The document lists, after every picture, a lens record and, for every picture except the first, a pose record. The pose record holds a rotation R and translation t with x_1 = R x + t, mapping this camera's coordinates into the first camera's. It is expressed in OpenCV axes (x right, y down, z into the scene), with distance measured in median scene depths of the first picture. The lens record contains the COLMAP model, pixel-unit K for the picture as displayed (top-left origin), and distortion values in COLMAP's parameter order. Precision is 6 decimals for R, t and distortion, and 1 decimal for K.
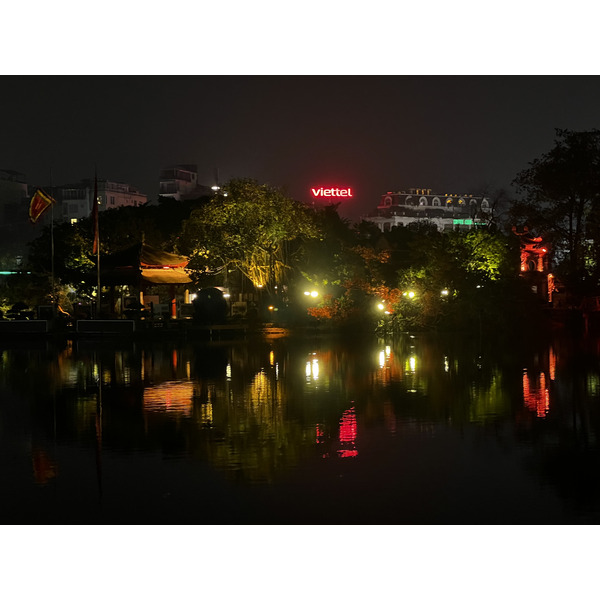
lens RADIAL K [[1375.7, 0, 302.7], [0, 1375.7, 299.8], [0, 0, 1]] dist [0.239813, 0.000000]
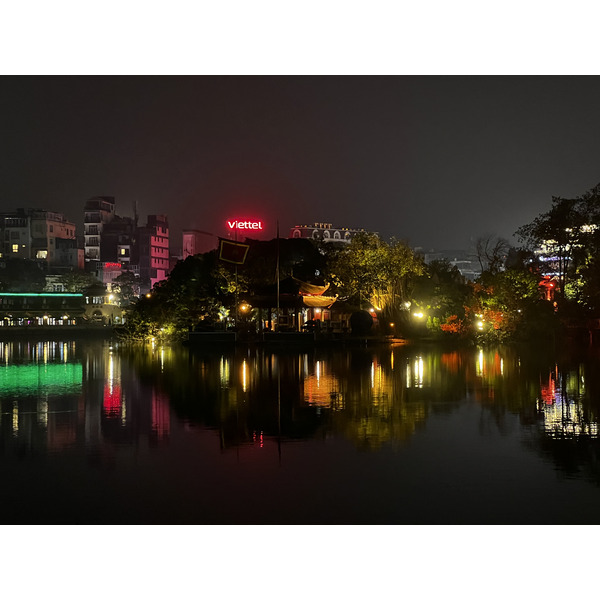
lens RADIAL K [[1375.7, 0, 296.1], [0, 1375.7, 297.9], [0, 0, 1]] dist [0.239813, 0.000000]
pose [[0.987421, 0.009645, 0.157820, -0.273879], [-0.007131, 0.999839, -0.016488, 0.001886], [-0.157953, 0.015156, 0.987330, -0.304570]]
